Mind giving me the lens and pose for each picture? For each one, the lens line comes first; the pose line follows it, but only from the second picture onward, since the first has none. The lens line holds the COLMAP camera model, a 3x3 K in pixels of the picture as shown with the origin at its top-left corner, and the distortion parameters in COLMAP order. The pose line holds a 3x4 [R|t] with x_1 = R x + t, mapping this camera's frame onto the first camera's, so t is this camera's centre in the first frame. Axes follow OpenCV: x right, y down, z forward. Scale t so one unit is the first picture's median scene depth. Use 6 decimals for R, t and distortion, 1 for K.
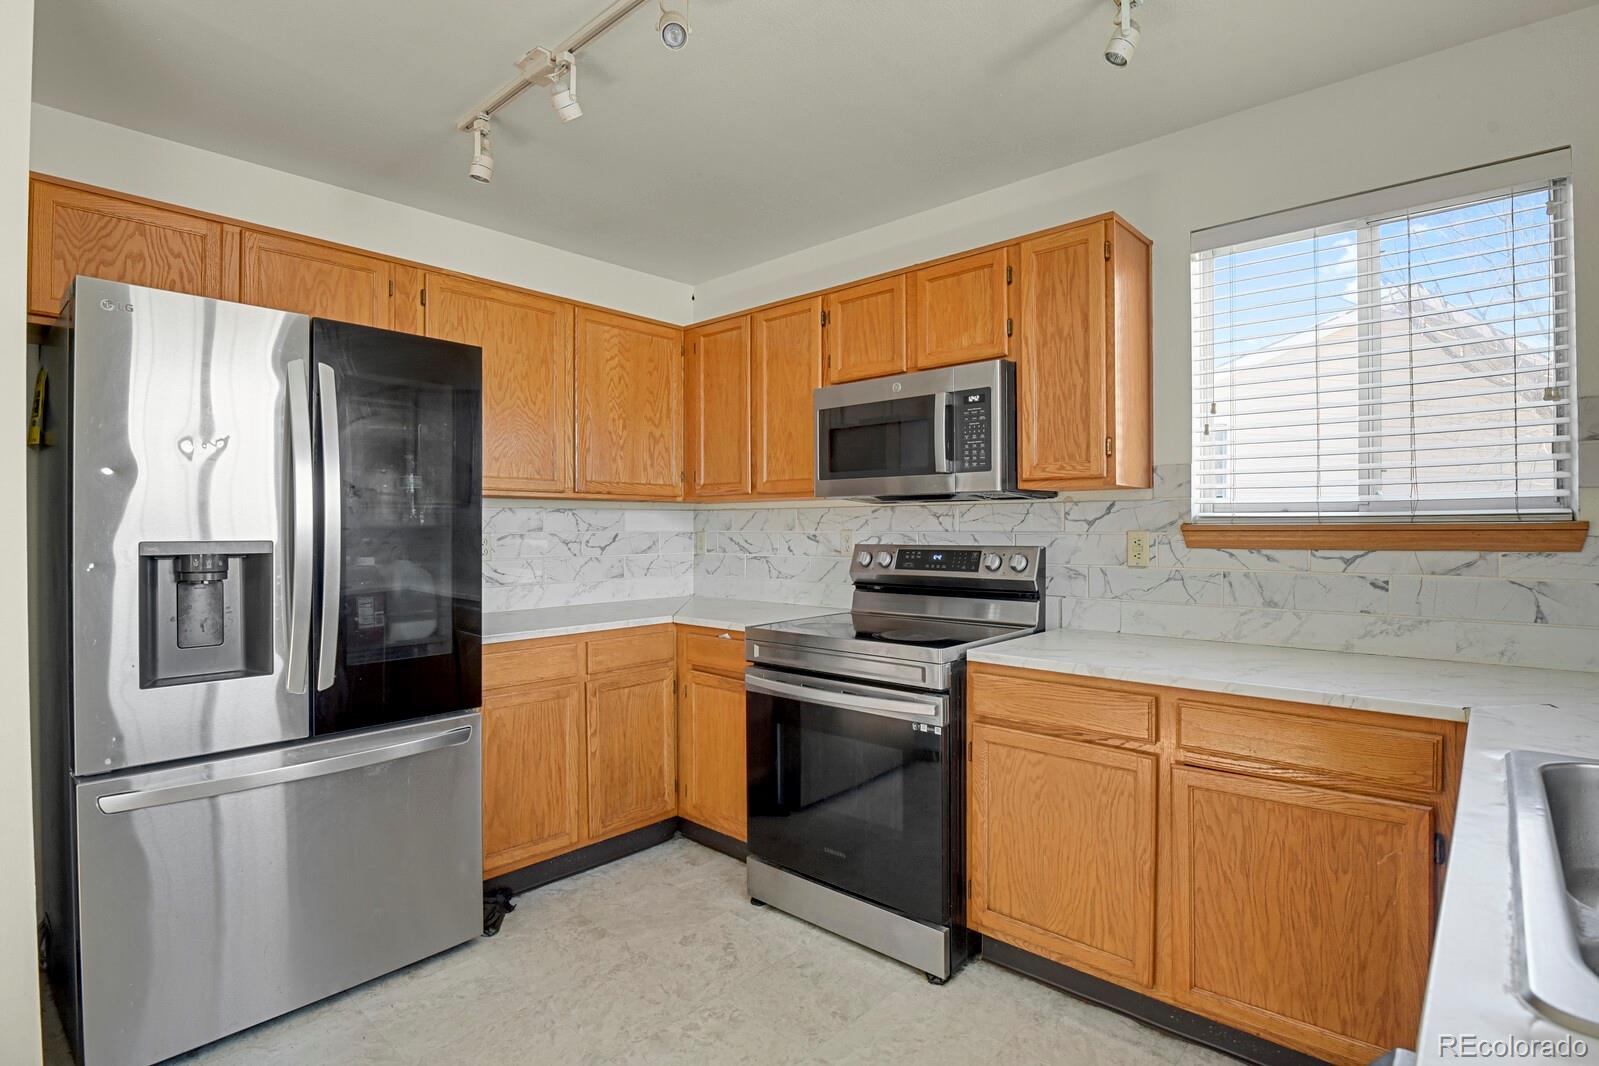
lens RADIAL K [[776.6, 0, 806.5], [0, 776.6, 526.7], [0, 0, 1]] dist [-0.026428, -0.001212]
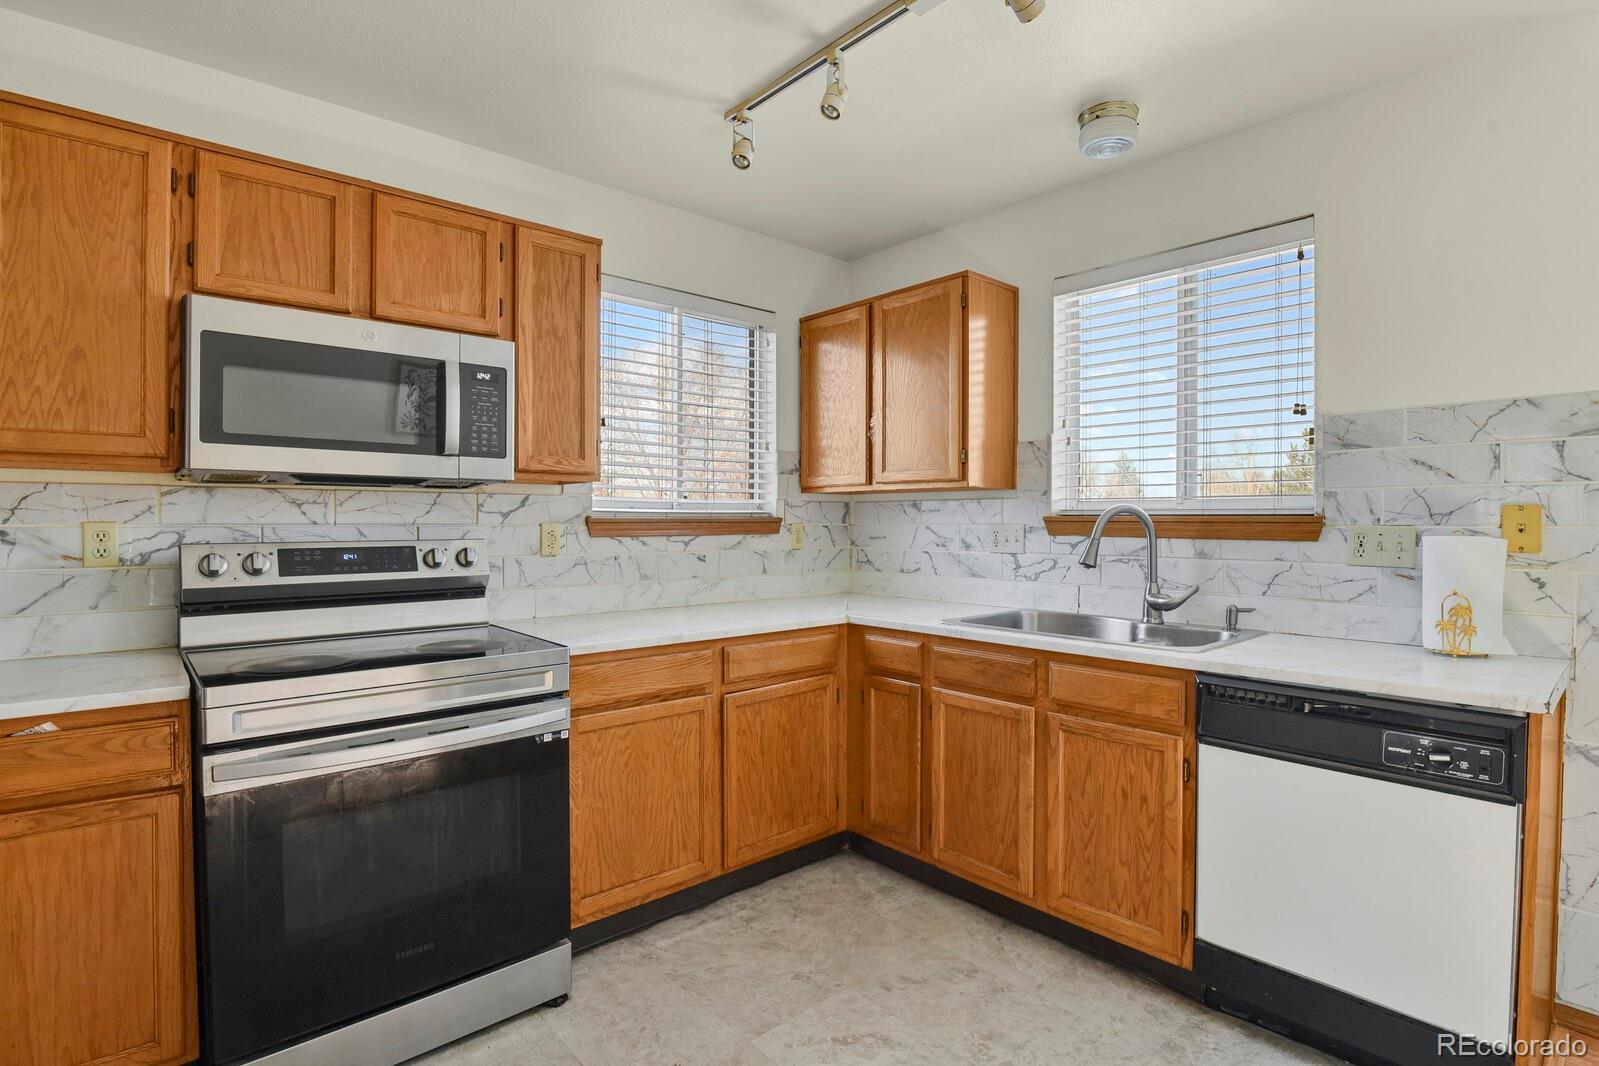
lens RADIAL K [[776.6, 0, 806.5], [0, 776.6, 526.7], [0, 0, 1]] dist [-0.026428, -0.001212]
pose [[0.113120, -0.004422, 0.993571, -0.657832], [-0.002925, 0.999984, 0.004783, 0.004842], [-0.993577, -0.003447, 0.113105, 0.541049]]
